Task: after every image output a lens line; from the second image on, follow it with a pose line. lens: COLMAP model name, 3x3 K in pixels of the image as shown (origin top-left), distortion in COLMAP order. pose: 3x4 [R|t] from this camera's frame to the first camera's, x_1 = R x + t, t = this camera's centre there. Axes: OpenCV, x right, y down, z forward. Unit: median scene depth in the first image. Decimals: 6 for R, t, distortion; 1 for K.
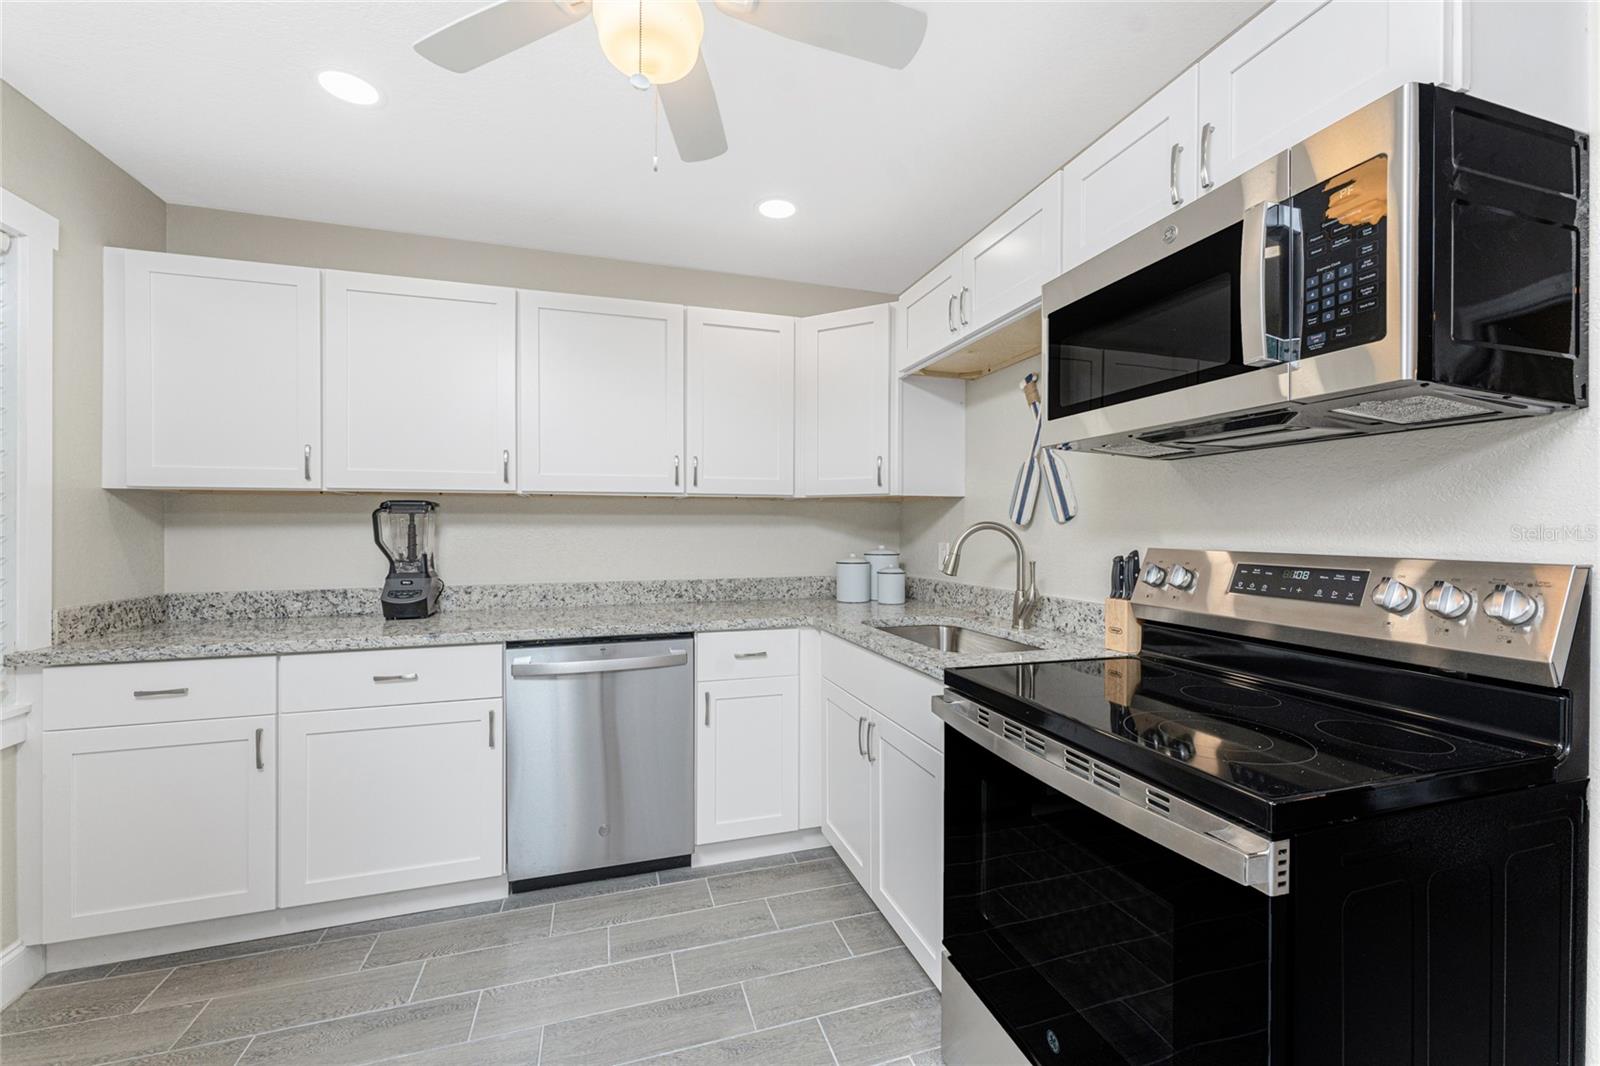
lens RADIAL K [[639.0, 0, 801.8], [0, 639.0, 528.5], [0, 0, 1]] dist [0.000683, 0.000020]
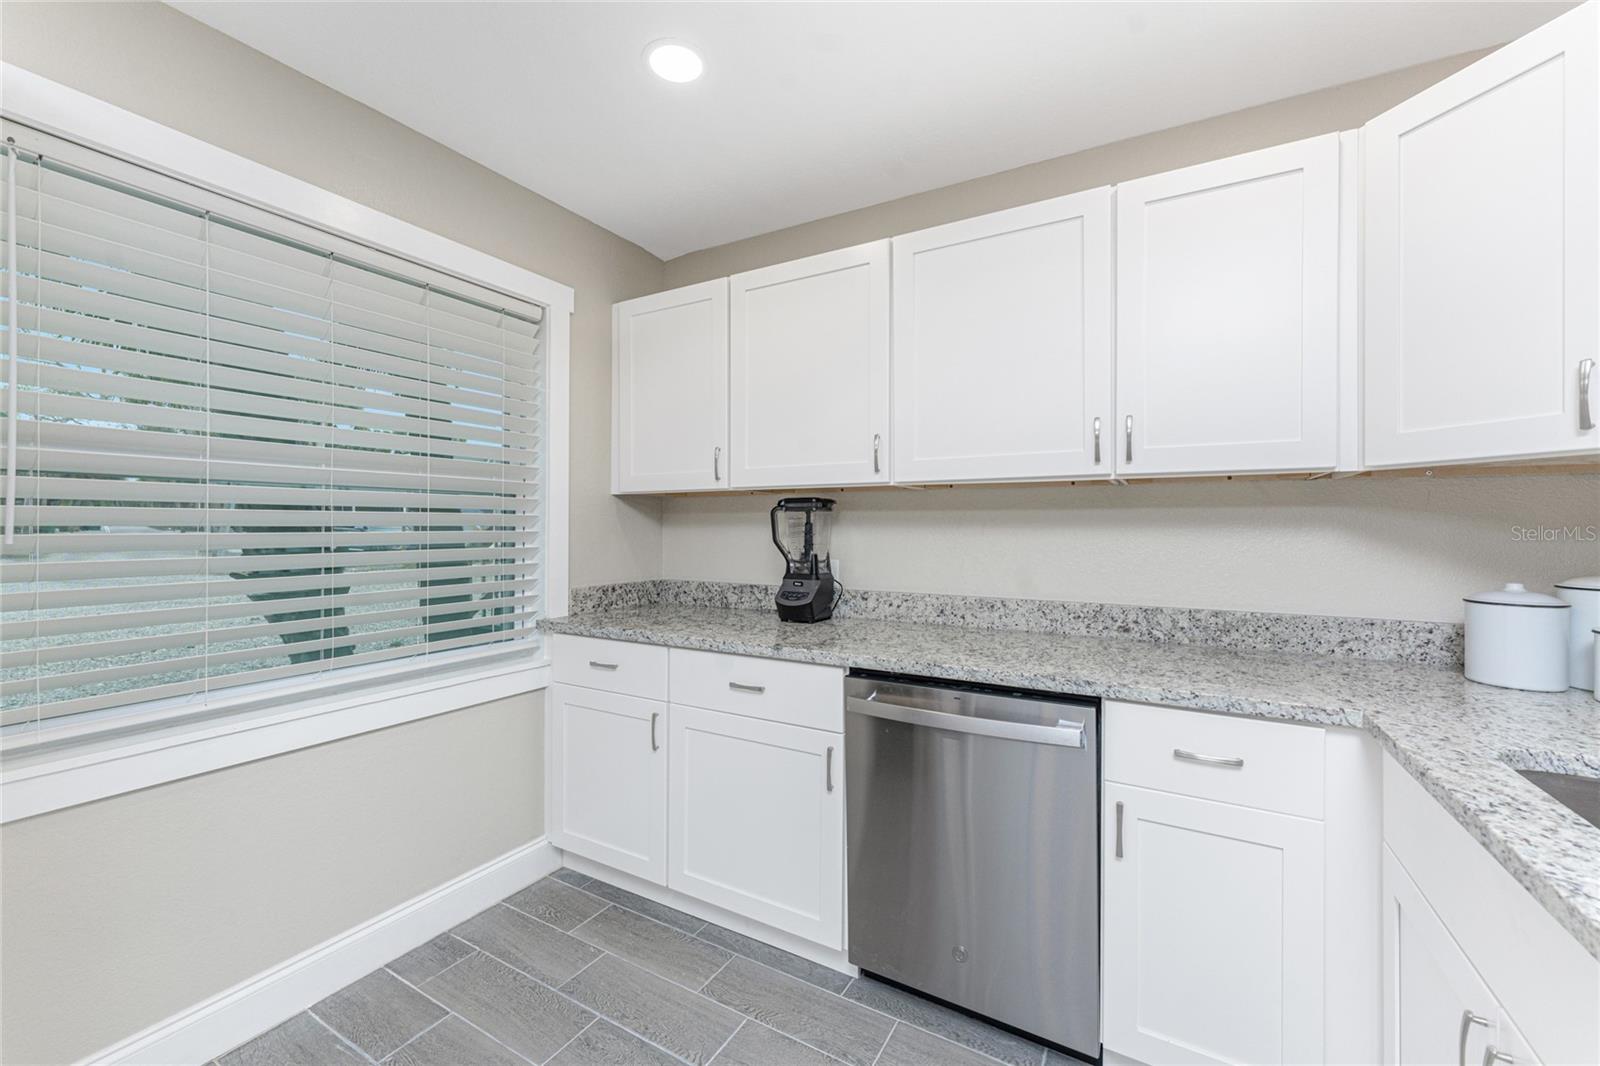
lens RADIAL K [[641.0, 0, 801.5], [0, 641.0, 524.0], [0, 0, 1]] dist [0.001493, 0.000020]
pose [[0.680229, 0.000596, -0.732999, 0.086028], [-0.004383, 0.999985, -0.003255, -0.001460], [0.732987, 0.005427, 0.680222, 0.355629]]
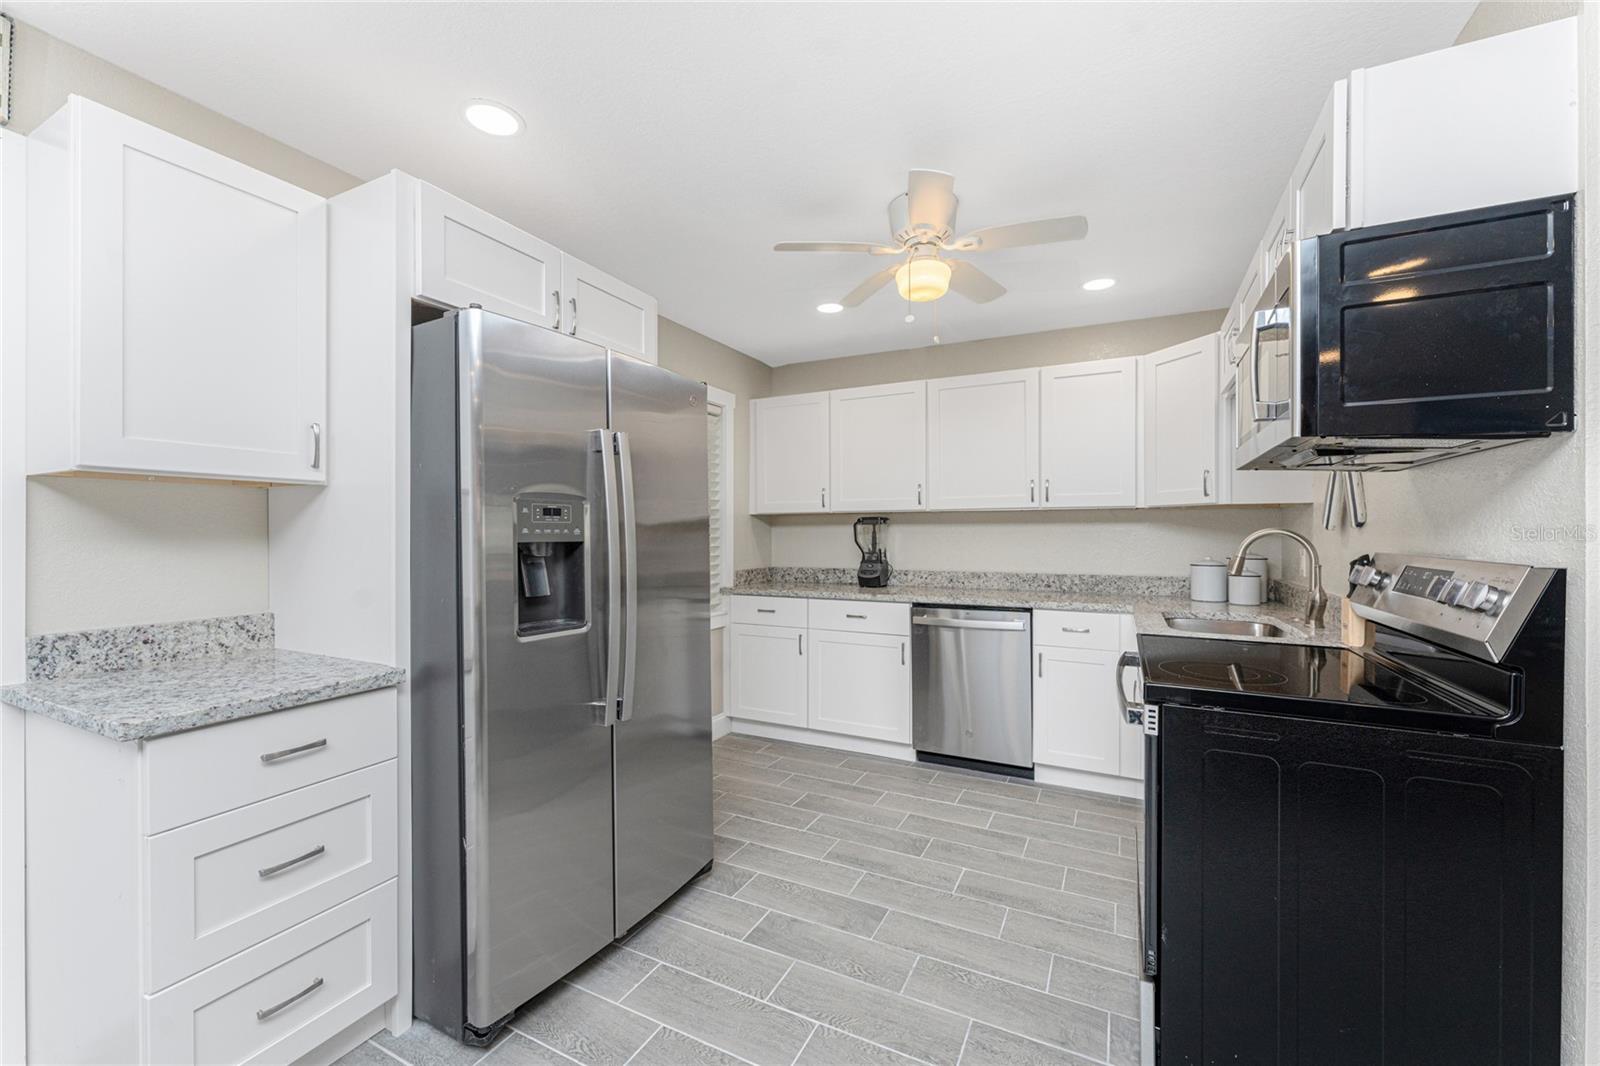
lens RADIAL K [[628.1, 0, 800.0], [0, 628.1, 533.0], [0, 0, 1]] dist [-0.000269, -0.000063]
pose [[0.715392, 0.000297, -0.698723, 0.409315], [-0.000529, 1.000000, -0.000116, -0.001402], [0.698723, 0.000453, 0.715392, -0.316503]]
